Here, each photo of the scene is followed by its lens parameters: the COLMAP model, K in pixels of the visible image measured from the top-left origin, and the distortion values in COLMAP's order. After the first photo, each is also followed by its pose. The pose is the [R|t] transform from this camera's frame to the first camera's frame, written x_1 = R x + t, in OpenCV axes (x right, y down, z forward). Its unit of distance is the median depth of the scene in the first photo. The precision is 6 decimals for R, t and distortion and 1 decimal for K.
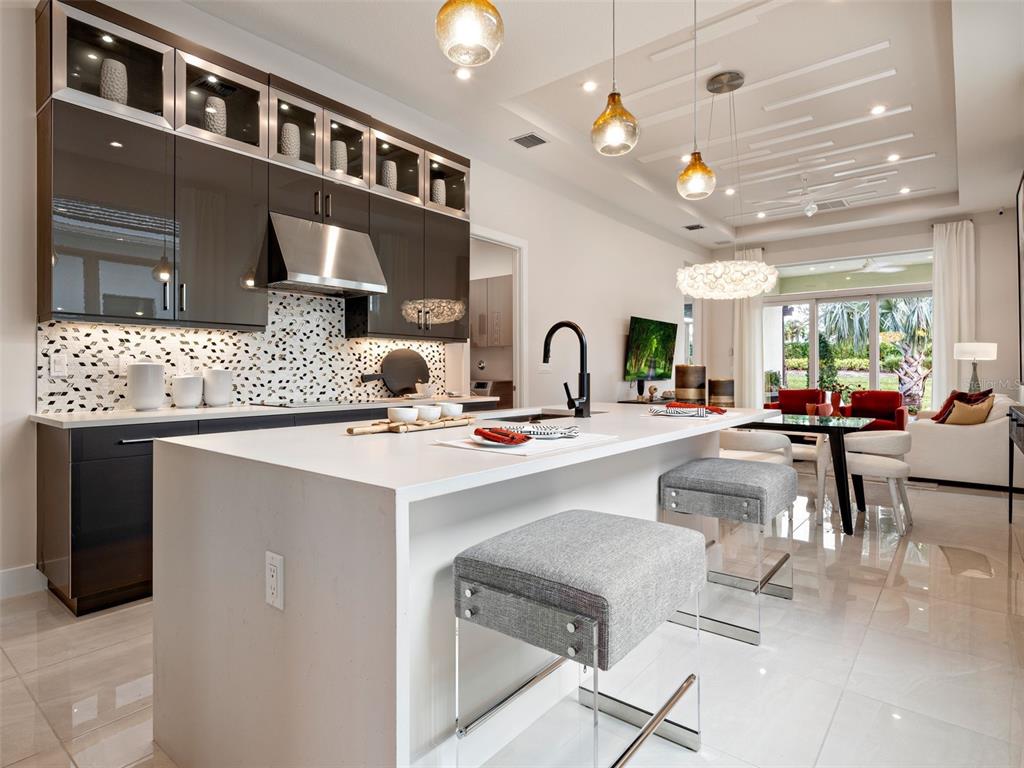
lens RADIAL K [[563.4, 0, 510.5], [0, 563.4, 375.7], [0, 0, 1]] dist [0.003161, 0.000861]
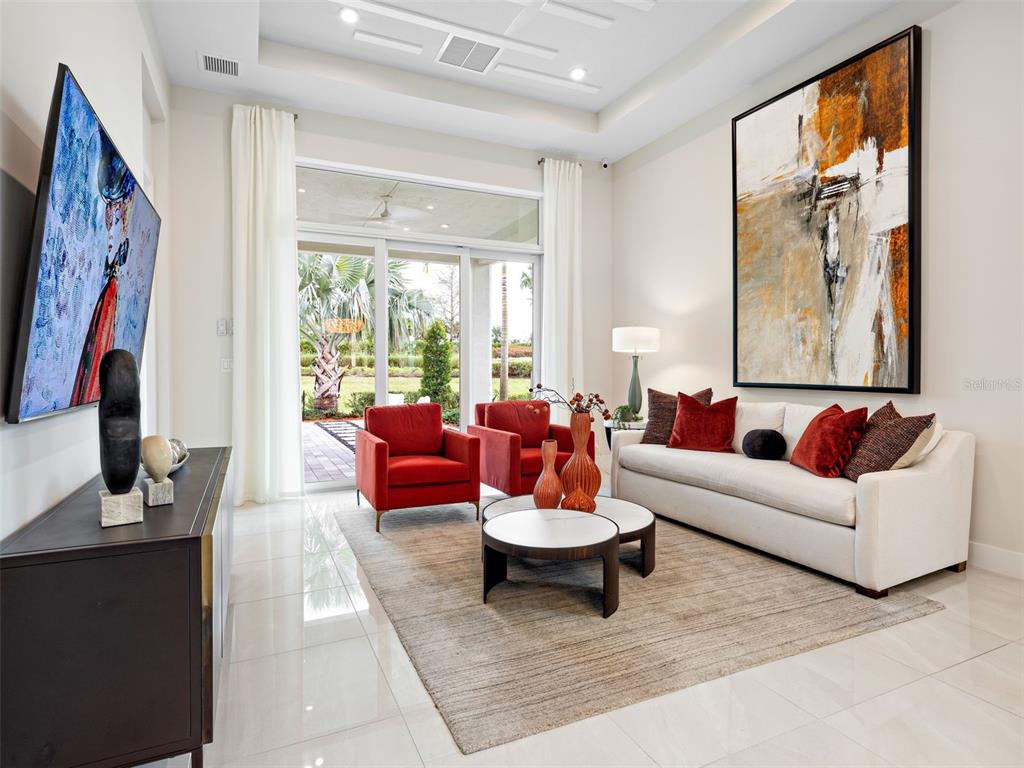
lens RADIAL K [[563.4, 0, 507.8], [0, 563.4, 374.7], [0, 0, 1]] dist [0.003161, 0.000861]
pose [[0.436311, -0.005433, 0.899780, 0.184299], [0.005331, 0.999980, 0.003453, -0.003763], [-0.899780, 0.003290, 0.436331, 1.355425]]
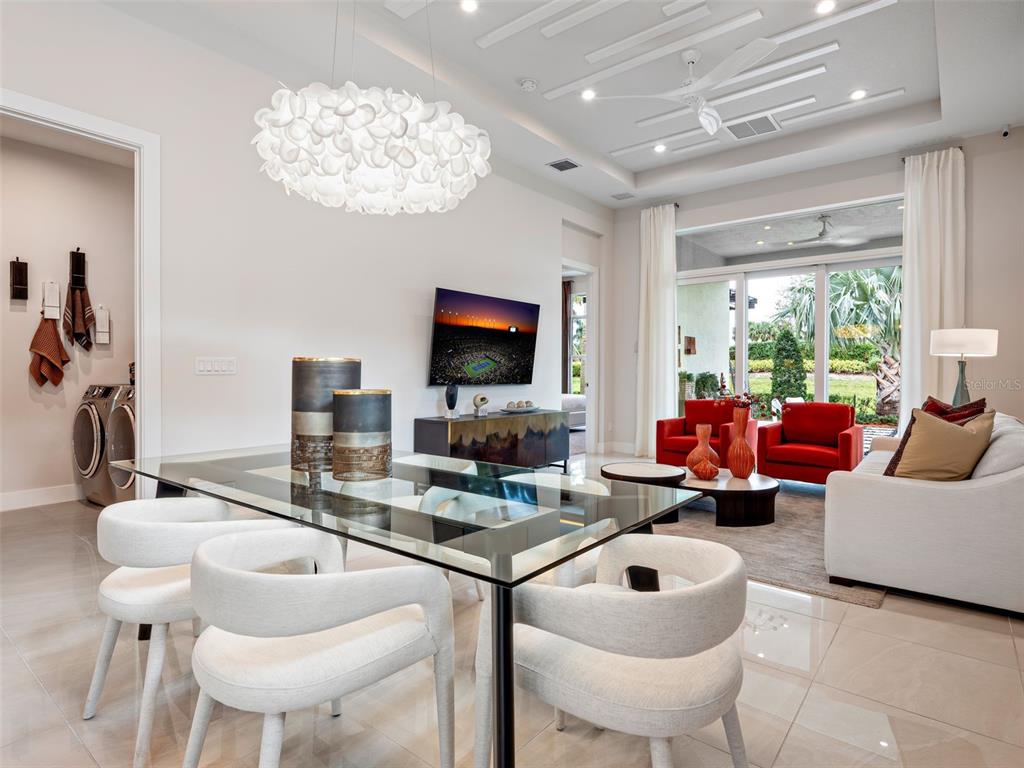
lens RADIAL K [[563.4, 0, 507.1], [0, 563.4, 381.5], [0, 0, 1]] dist [0.003161, 0.000861]
pose [[0.999991, 0.003772, 0.001914, 0.499431], [-0.003787, 0.999963, 0.007692, -0.004261], [-0.001885, -0.007699, 0.999969, 0.591601]]
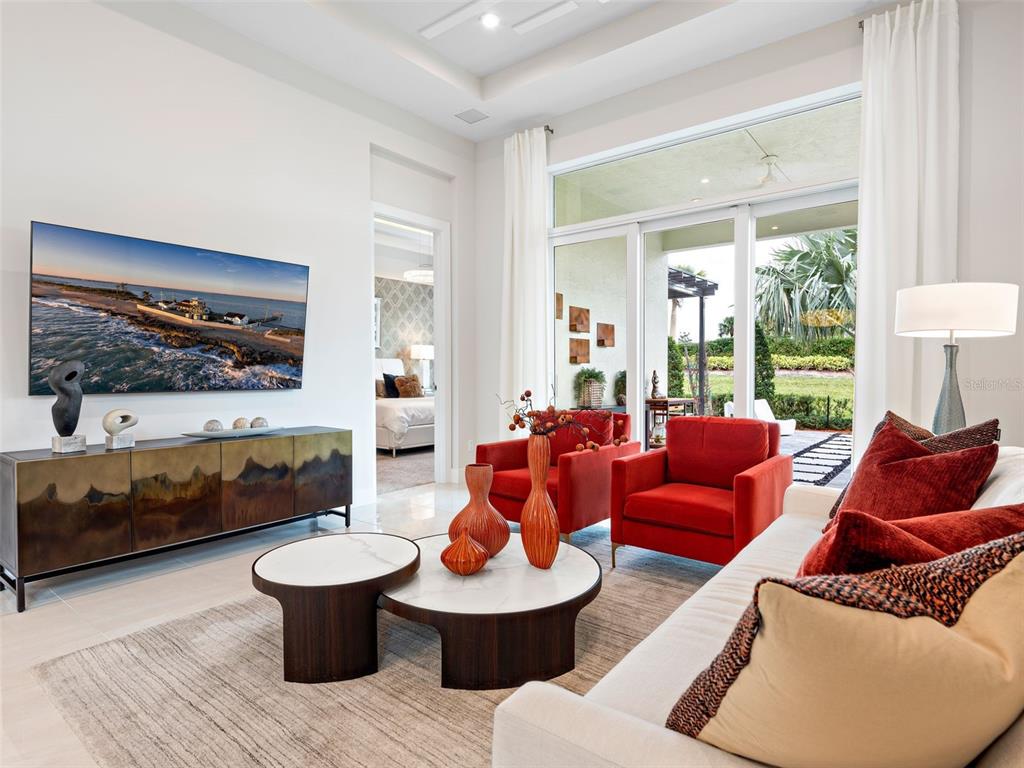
lens RADIAL K [[563.4, 0, 512.1], [0, 563.4, 390.7], [0, 0, 1]] dist [0.003161, 0.000861]
pose [[0.999855, -0.002604, 0.016855, 0.887411], [0.002183, 0.999686, 0.024958, -0.006001], [-0.016915, -0.024917, 0.999546, 1.068353]]
